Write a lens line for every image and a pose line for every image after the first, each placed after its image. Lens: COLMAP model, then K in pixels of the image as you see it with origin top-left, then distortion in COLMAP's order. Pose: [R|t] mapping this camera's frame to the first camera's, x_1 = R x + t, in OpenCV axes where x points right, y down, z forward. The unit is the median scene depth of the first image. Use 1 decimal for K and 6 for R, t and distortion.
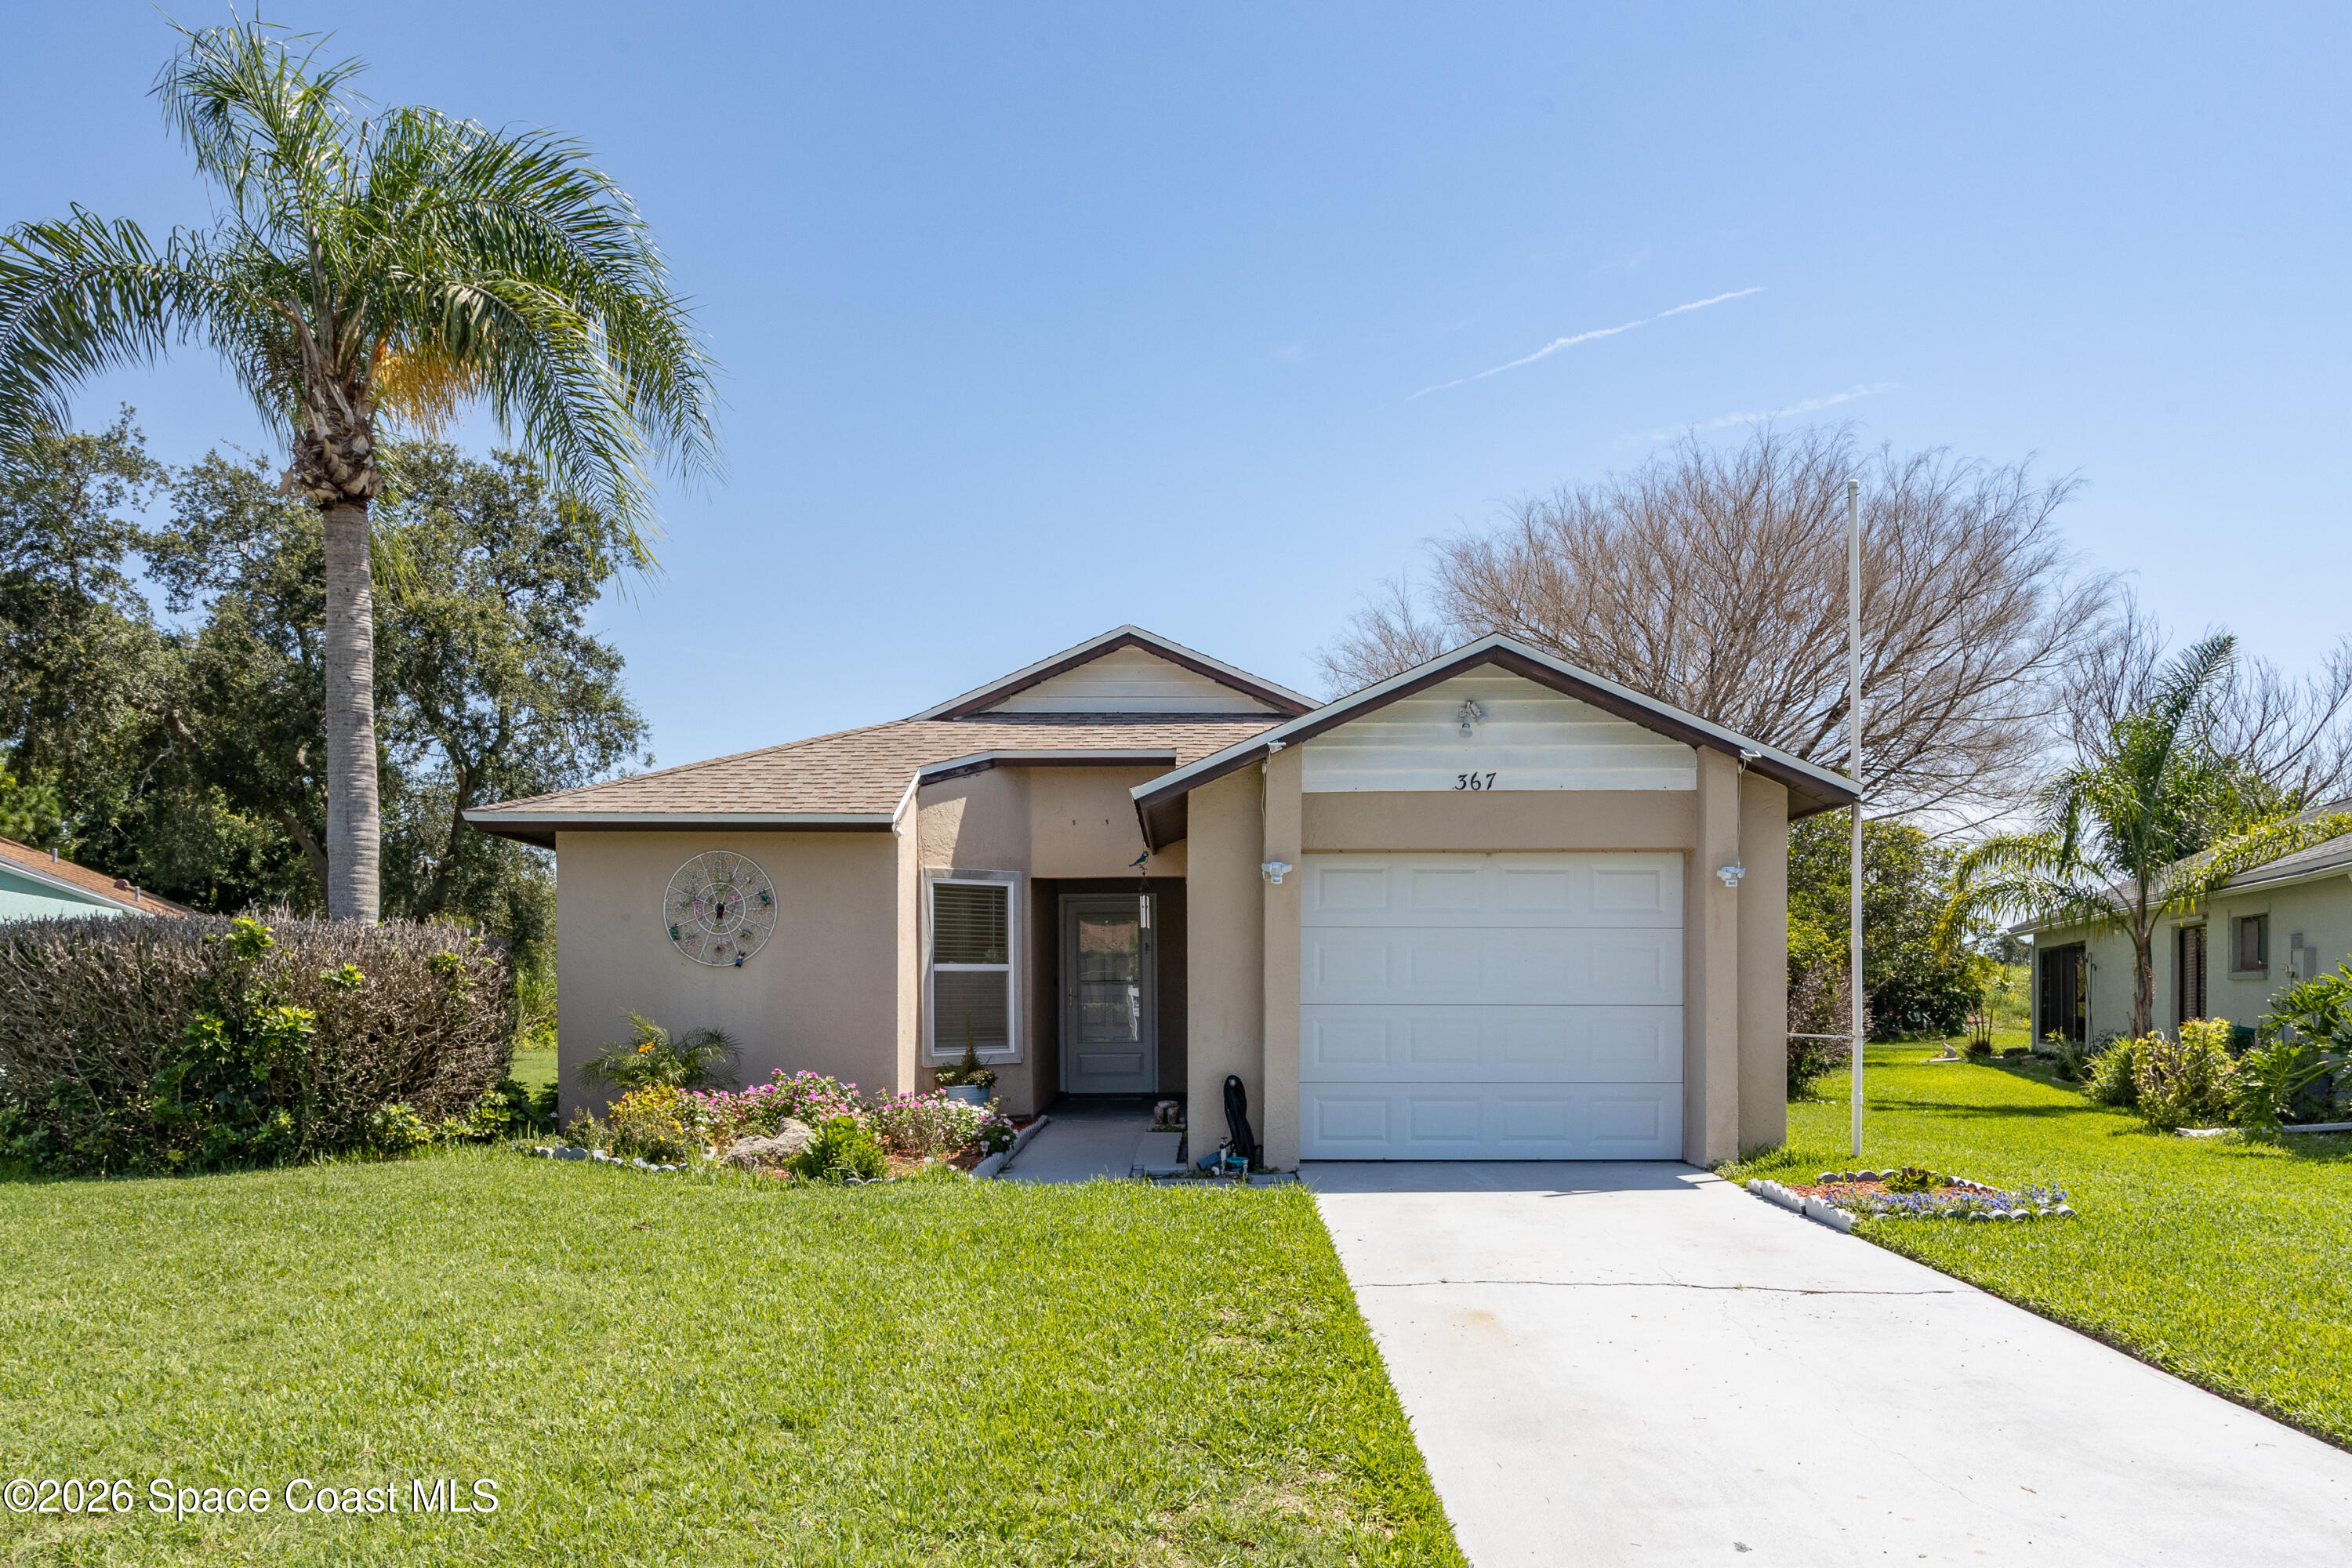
lens RADIAL K [[1253.1, 0, 1182.6], [0, 1253.1, 1013.5], [0, 0, 1]] dist [-0.032976, 0.020077]
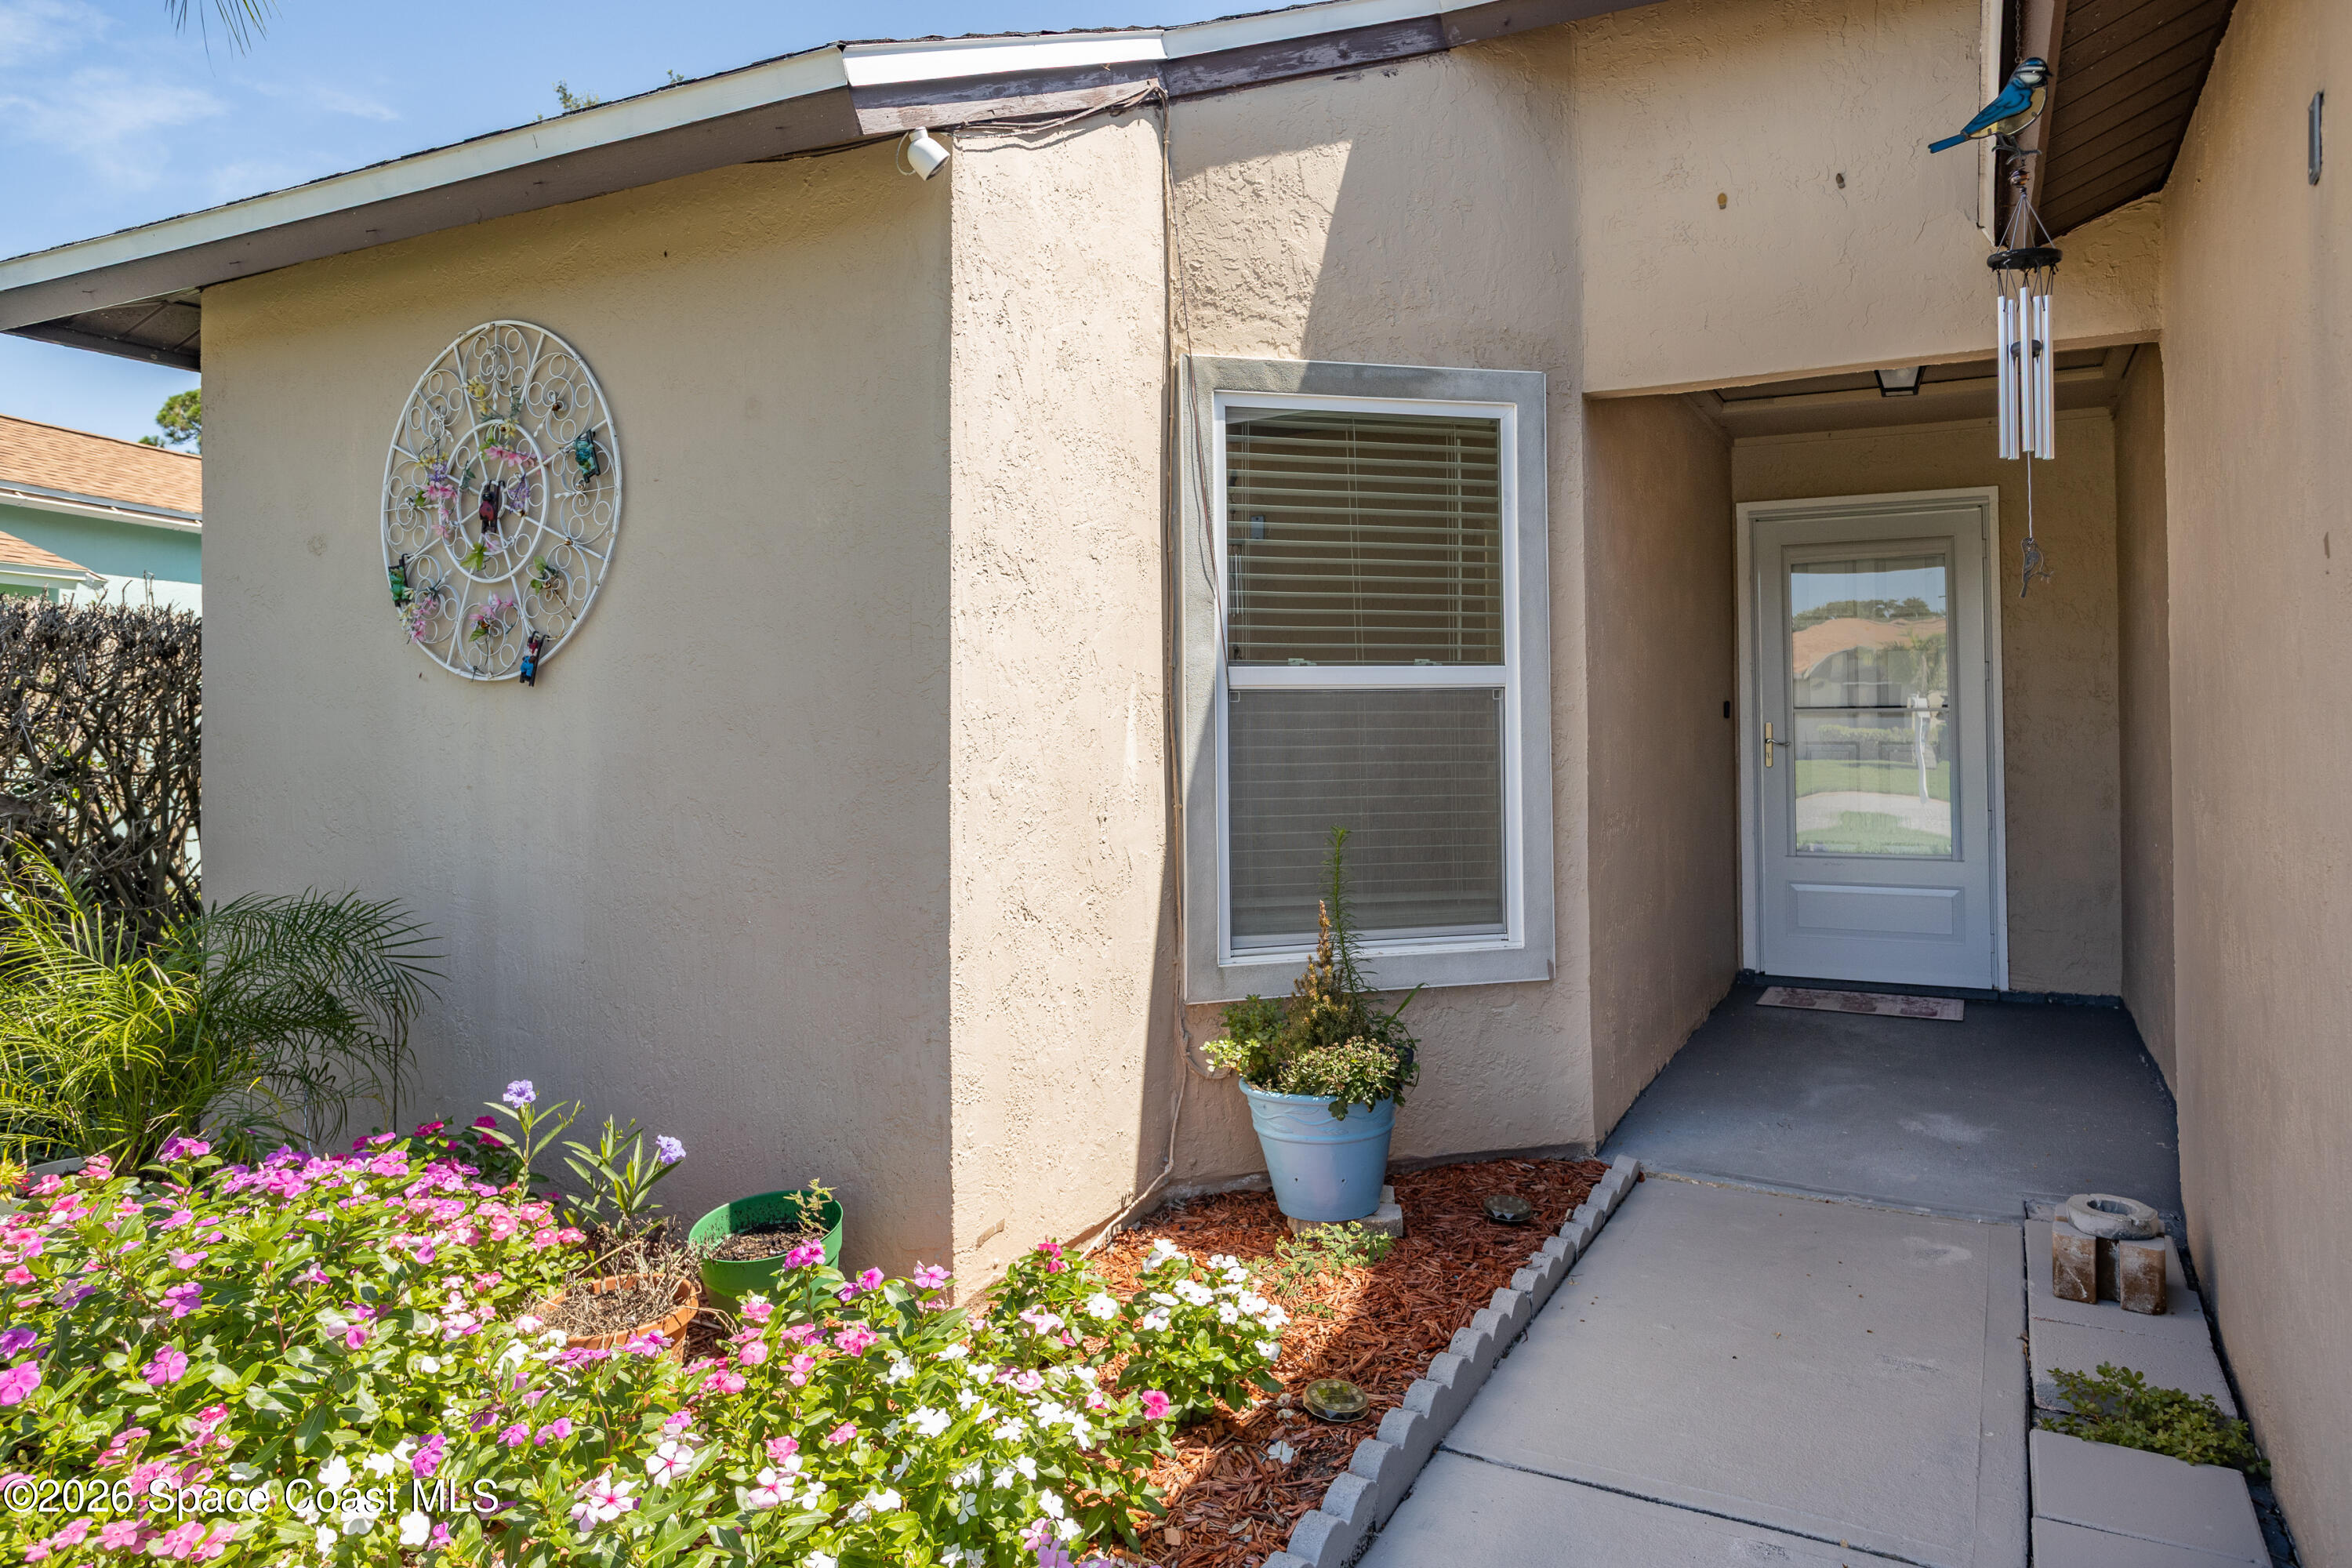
lens RADIAL K [[1470.4, 0, 1172.9], [0, 1470.4, 694.9], [0, 0, 1]] dist [0.006598, 0.000564]
pose [[0.872803, -0.007492, -0.488015, -0.038699], [-0.006159, 0.999633, -0.026362, -0.027172], [0.488034, 0.026014, 0.872437, 0.801838]]
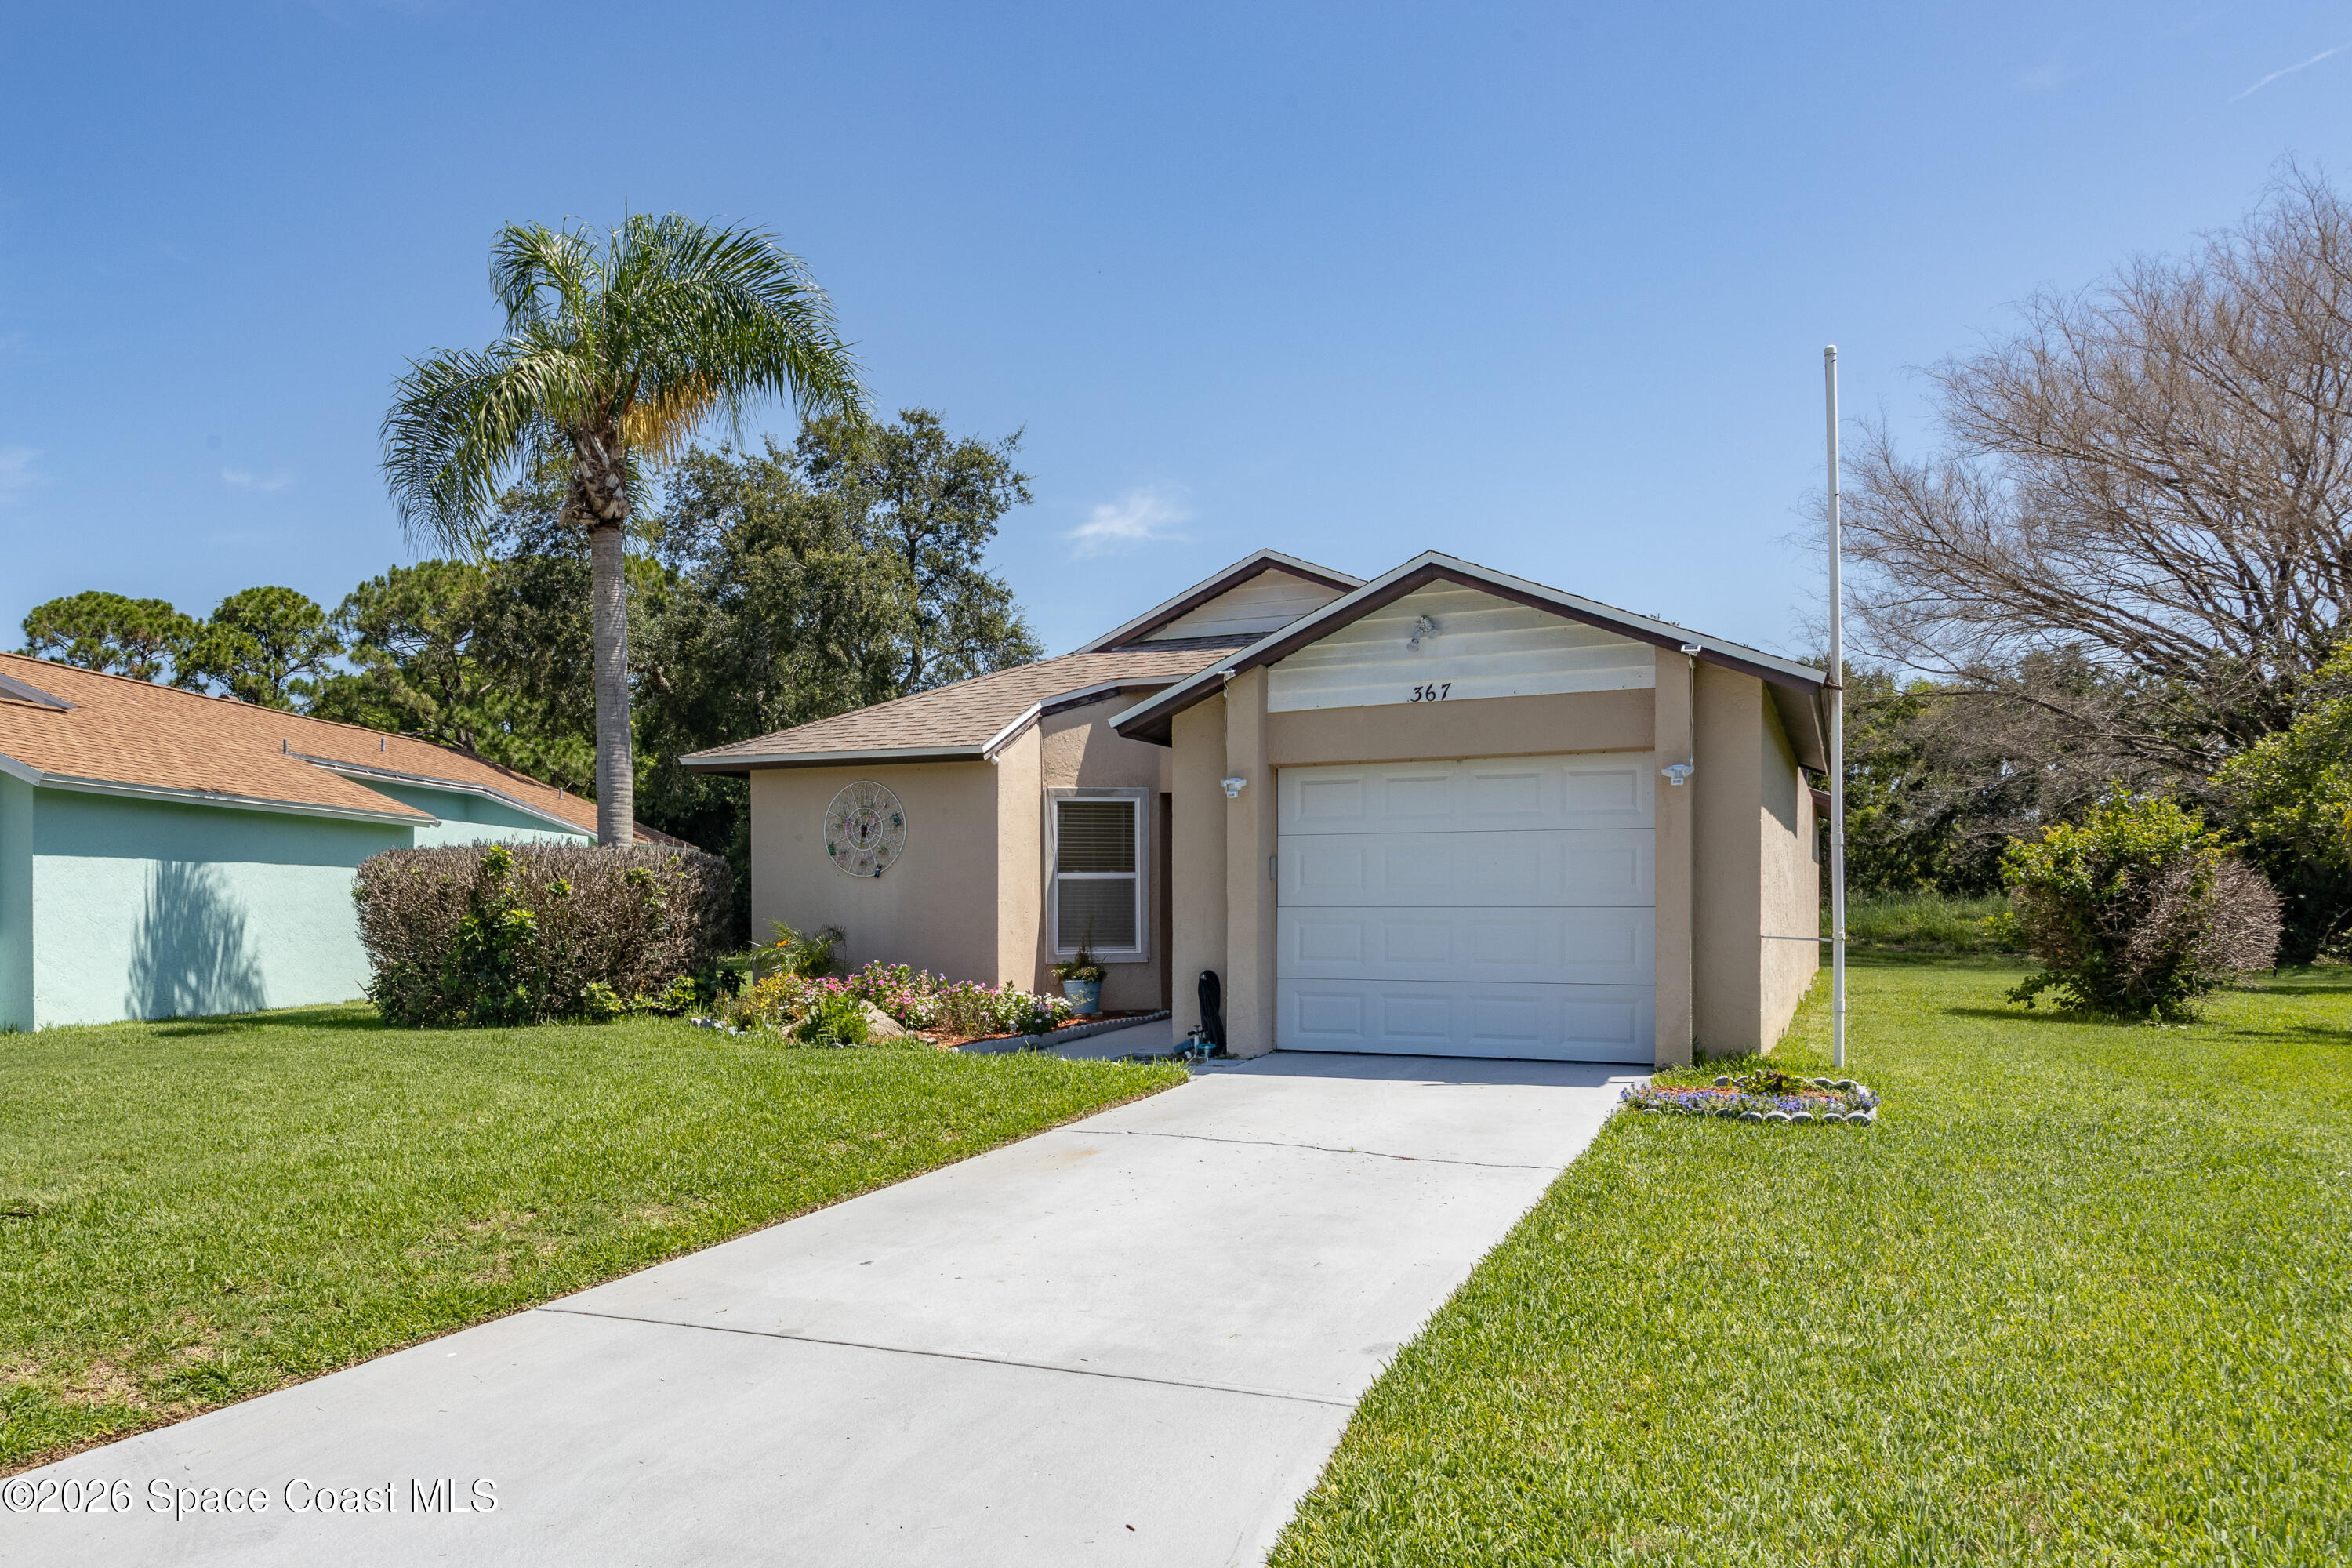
lens RADIAL K [[1322.8, 0, 1168.2], [0, 1322.8, 911.9], [0, 0, 1]] dist [-0.000267, -0.000015]
pose [[0.936841, -0.001266, -0.349753, 0.371777], [-0.001579, 0.999968, -0.007848, 0.005949], [0.349751, 0.007905, 0.936809, -0.099956]]
